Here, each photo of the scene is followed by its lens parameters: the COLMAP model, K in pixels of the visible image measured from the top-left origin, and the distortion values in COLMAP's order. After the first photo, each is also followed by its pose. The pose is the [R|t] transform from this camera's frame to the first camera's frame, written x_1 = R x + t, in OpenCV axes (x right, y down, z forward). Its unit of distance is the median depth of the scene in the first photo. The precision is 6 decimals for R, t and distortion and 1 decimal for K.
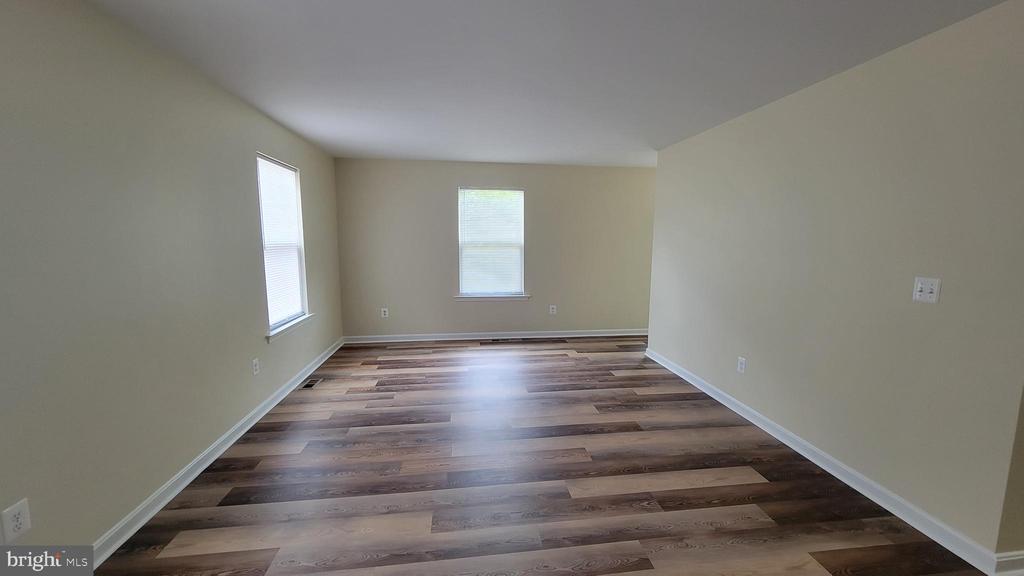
lens RADIAL K [[418.2, 0, 515.3], [0, 418.2, 291.3], [0, 0, 1]] dist [0.000717, 0.000092]
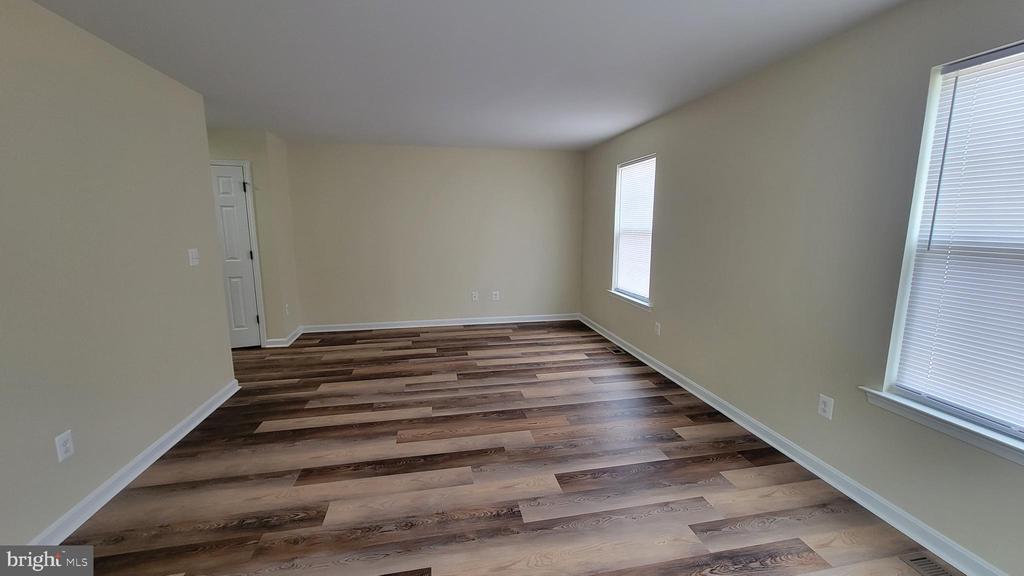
lens RADIAL K [[418.2, 0, 515.3], [0, 418.2, 291.3], [0, 0, 1]] dist [0.000717, 0.000092]
pose [[-0.997722, 0.004709, -0.067293, -0.046567], [-0.014947, 0.957331, 0.288607, -0.256752], [0.065780, 0.288955, -0.955080, 1.952656]]
